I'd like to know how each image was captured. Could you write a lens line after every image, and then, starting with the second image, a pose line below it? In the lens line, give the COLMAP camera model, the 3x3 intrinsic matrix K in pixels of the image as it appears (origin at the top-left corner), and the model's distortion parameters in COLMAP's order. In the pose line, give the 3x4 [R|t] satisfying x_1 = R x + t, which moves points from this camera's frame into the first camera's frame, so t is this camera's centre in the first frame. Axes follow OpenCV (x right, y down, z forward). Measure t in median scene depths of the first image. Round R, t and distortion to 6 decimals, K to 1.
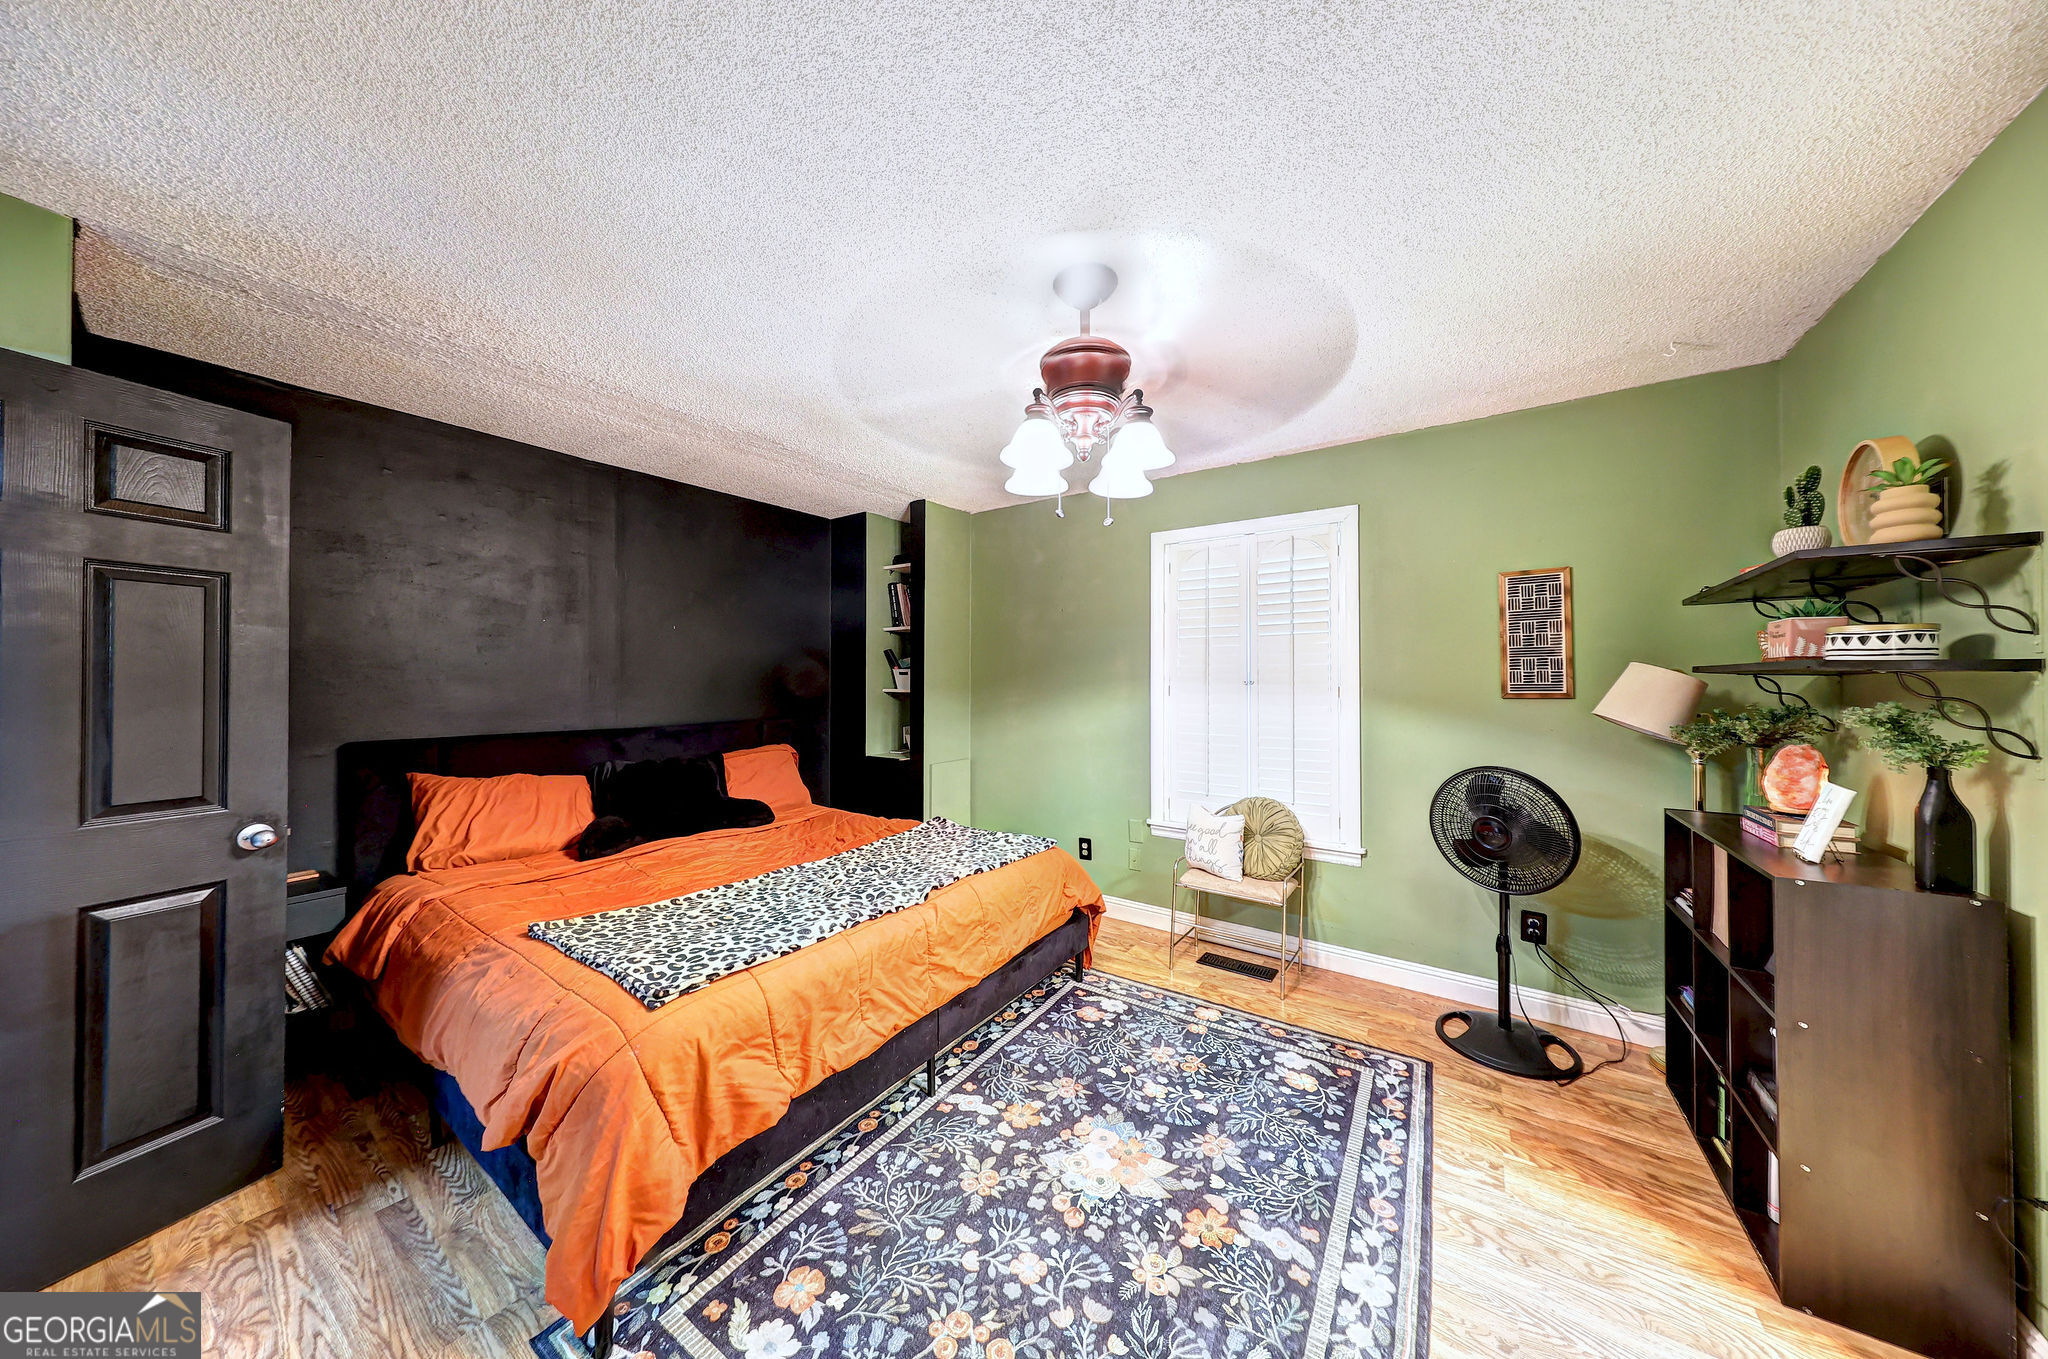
lens RADIAL K [[649.6, 0, 1020.3], [0, 649.6, 677.2], [0, 0, 1]] dist [0.004289, -0.000333]
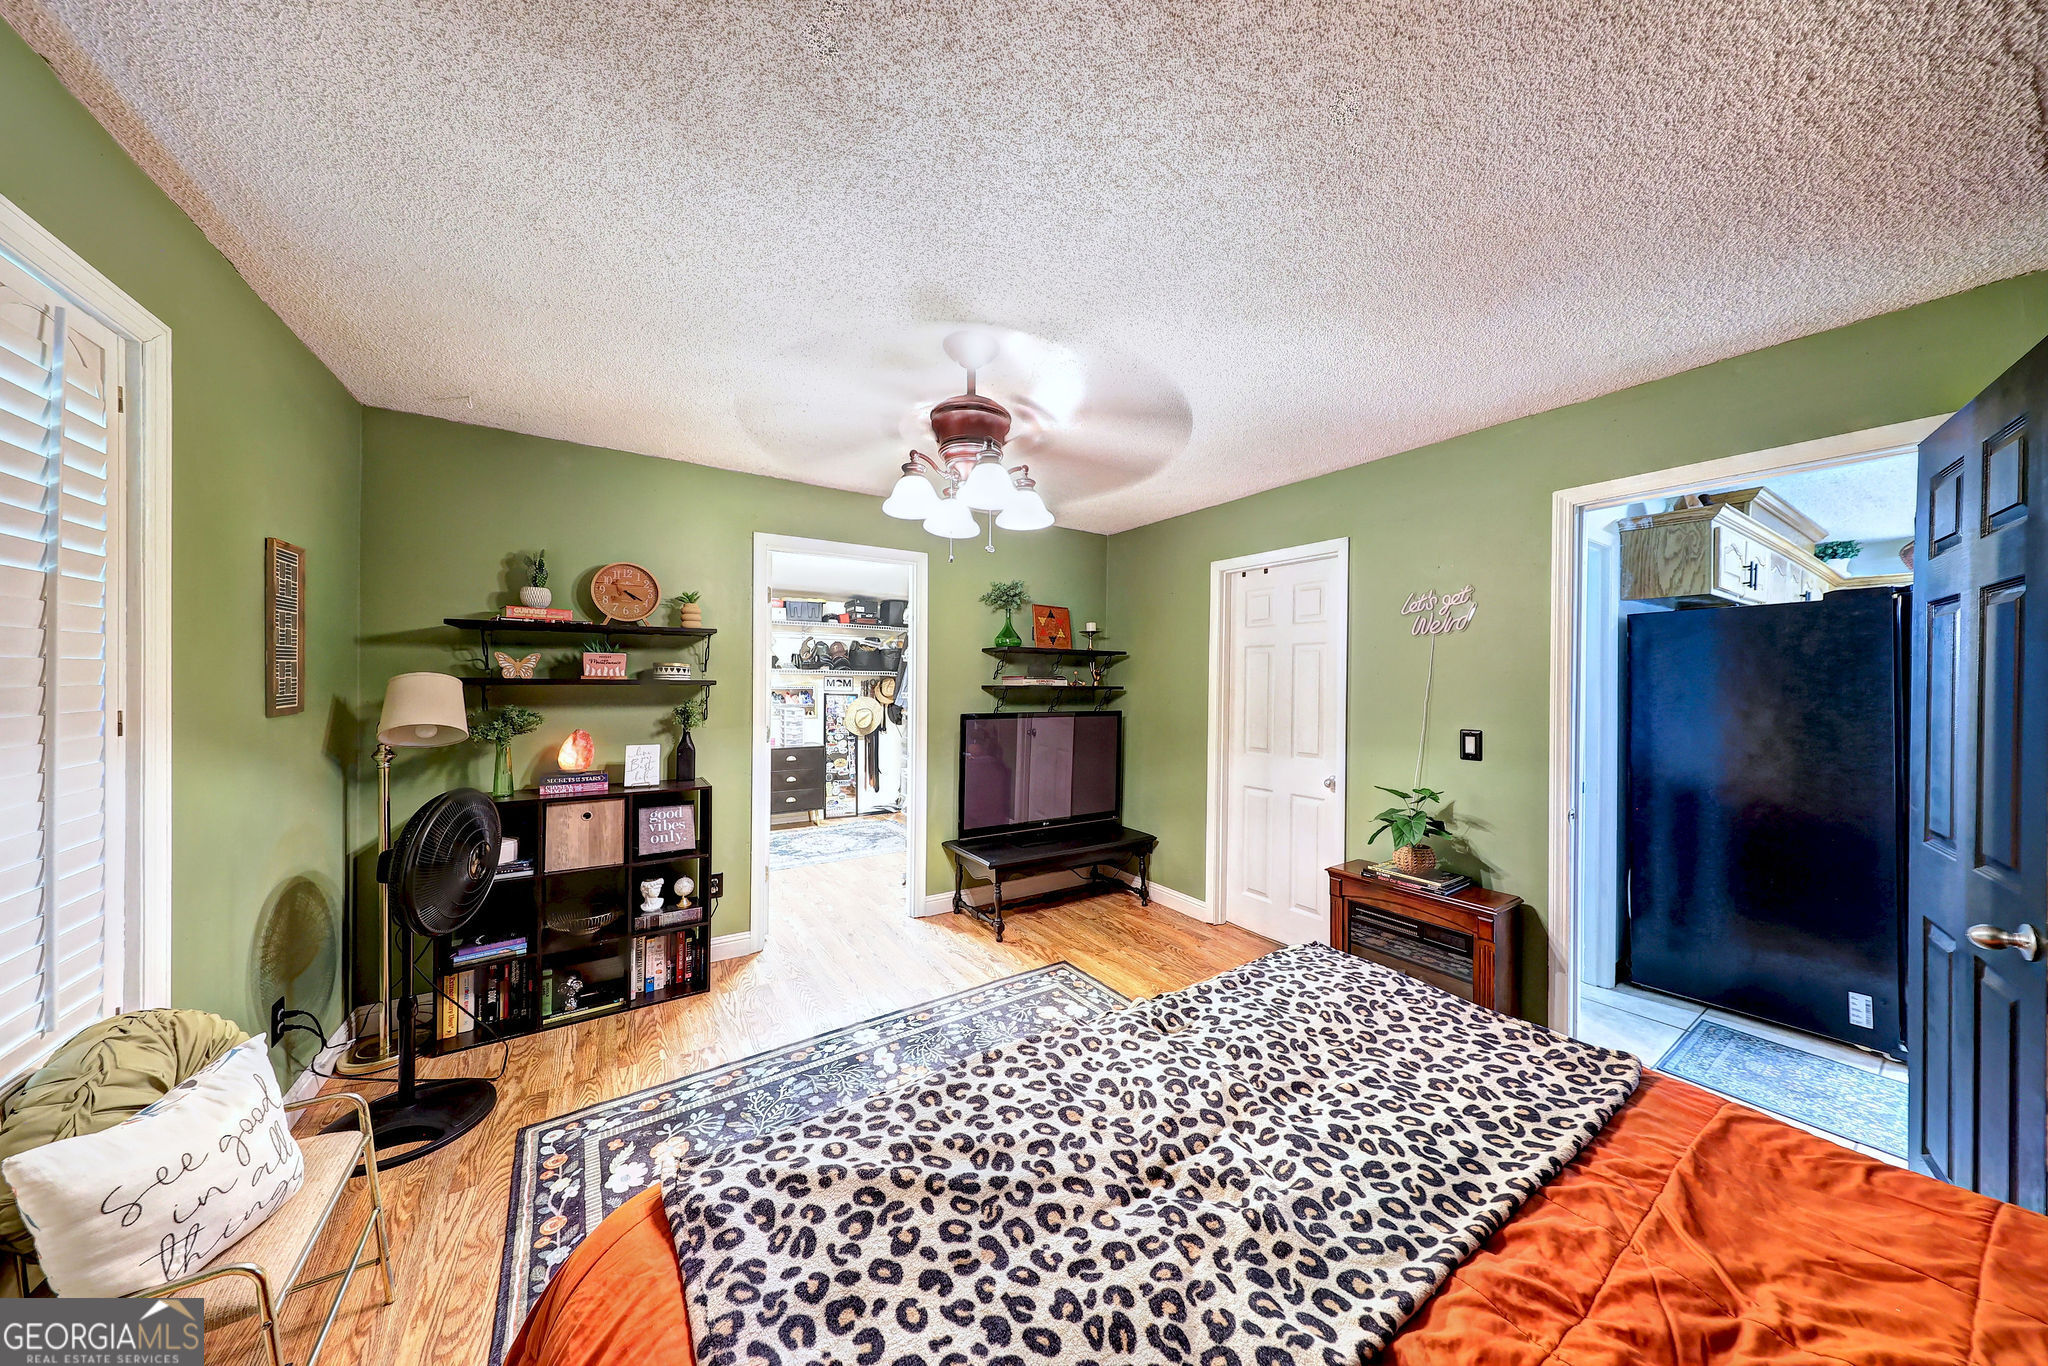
lens RADIAL K [[649.6, 0, 1021.3], [0, 649.6, 680.6], [0, 0, 1]] dist [0.004289, -0.000333]
pose [[-0.924432, -0.009961, 0.381216, -0.340335], [-0.011524, 0.999932, -0.001817, -0.020696], [-0.381172, -0.006073, -0.924484, 1.637282]]
